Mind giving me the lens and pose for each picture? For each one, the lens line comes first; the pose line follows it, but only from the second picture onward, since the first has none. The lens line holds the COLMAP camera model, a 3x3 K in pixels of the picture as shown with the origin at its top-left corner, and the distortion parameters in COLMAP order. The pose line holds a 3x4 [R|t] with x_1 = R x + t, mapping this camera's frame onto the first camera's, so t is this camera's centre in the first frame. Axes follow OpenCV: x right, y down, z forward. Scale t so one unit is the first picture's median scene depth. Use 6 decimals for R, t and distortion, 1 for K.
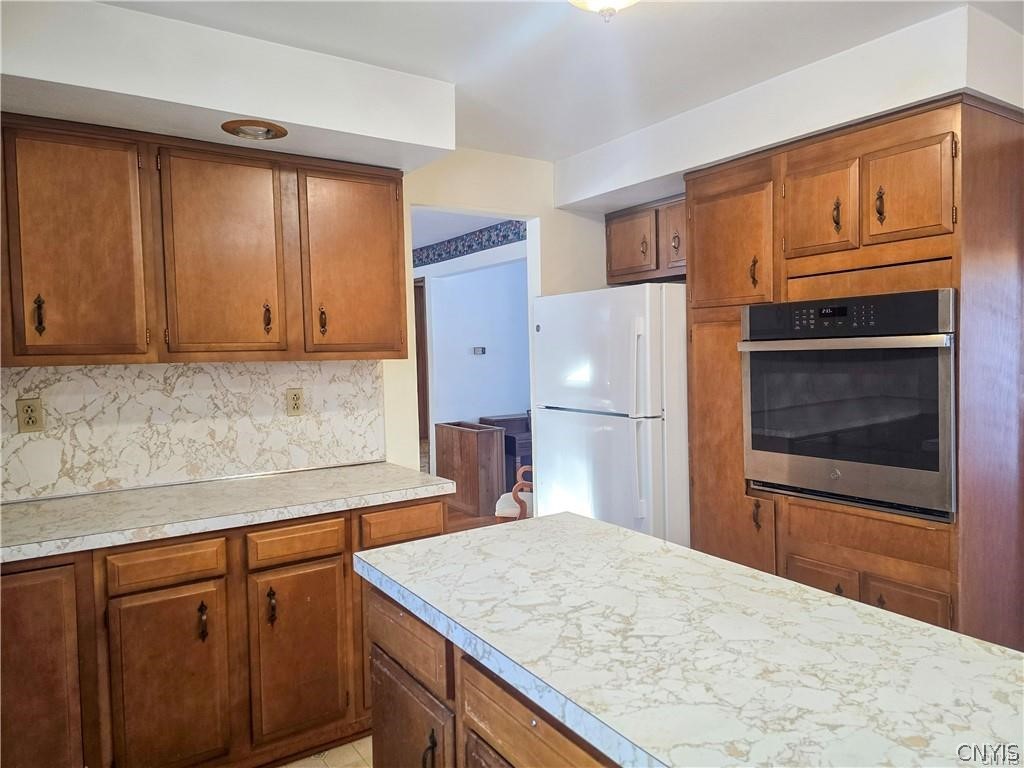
lens RADIAL K [[684.2, 0, 508.4], [0, 684.2, 382.3], [0, 0, 1]] dist [0.046020, -0.002123]
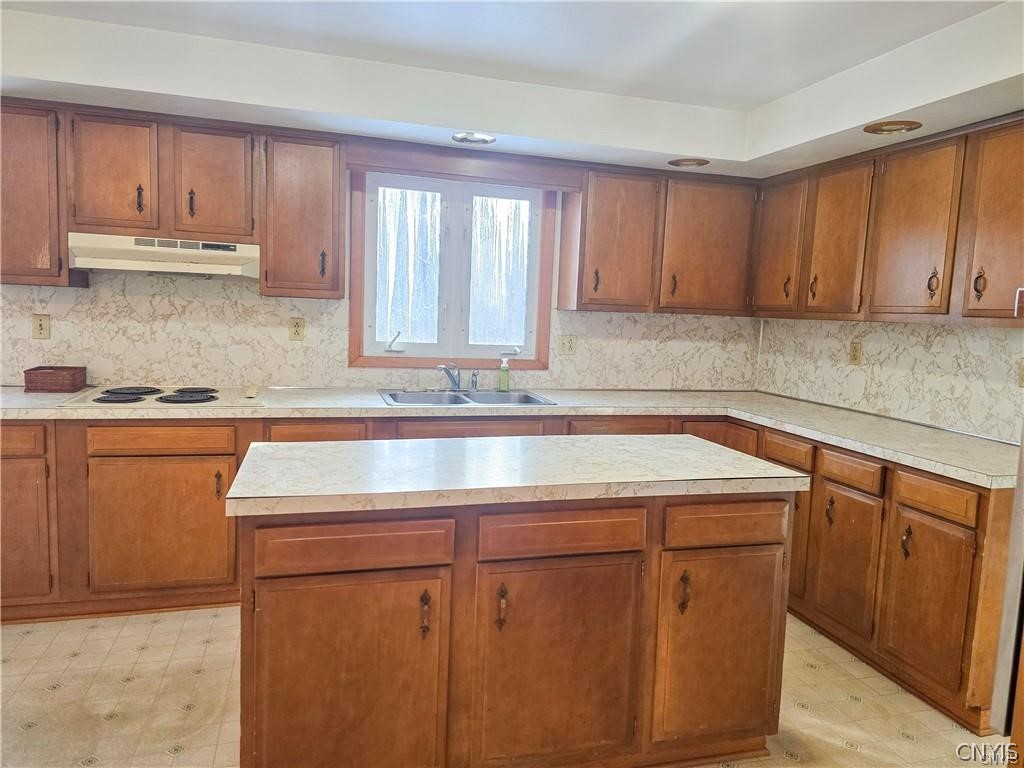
lens RADIAL K [[684.2, 0, 508.4], [0, 684.2, 382.3], [0, 0, 1]] dist [0.046020, -0.002123]
pose [[-0.293221, 0.113063, -0.949336, 0.910249], [-0.083239, 0.986193, 0.143162, -0.041273], [0.952414, 0.121000, -0.279761, 0.670915]]
